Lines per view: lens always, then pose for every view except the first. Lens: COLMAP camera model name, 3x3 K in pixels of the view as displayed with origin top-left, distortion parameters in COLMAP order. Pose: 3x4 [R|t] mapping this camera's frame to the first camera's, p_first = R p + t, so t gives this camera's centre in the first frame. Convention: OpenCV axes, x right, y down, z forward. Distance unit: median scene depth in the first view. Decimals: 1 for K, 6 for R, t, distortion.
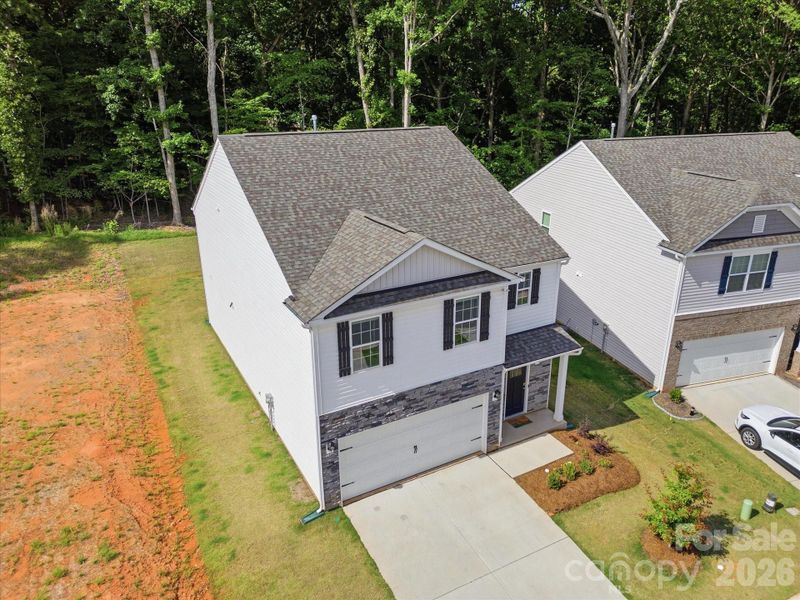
lens RADIAL K [[568.1, 0, 397.8], [0, 568.1, 278.2], [0, 0, 1]] dist [0.061126, -0.049822]
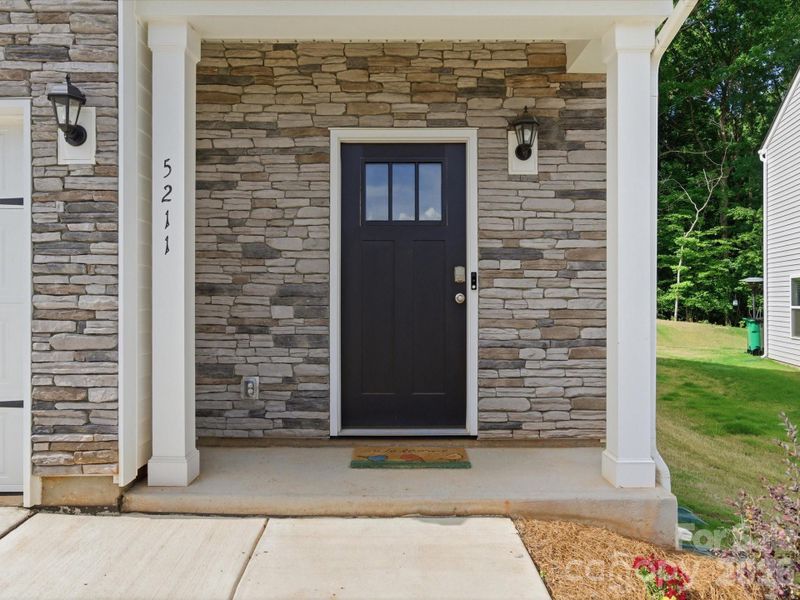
lens RADIAL K [[624.3, 0, 383.3], [0, 624.3, 298.3], [0, 0, 1]] dist [-0.005993, 0.005233]
pose [[0.867385, 0.005522, -0.497607, 0.346336], [-0.163152, 0.947826, -0.273873, 0.290006], [0.470133, 0.318739, 0.823031, 0.902748]]
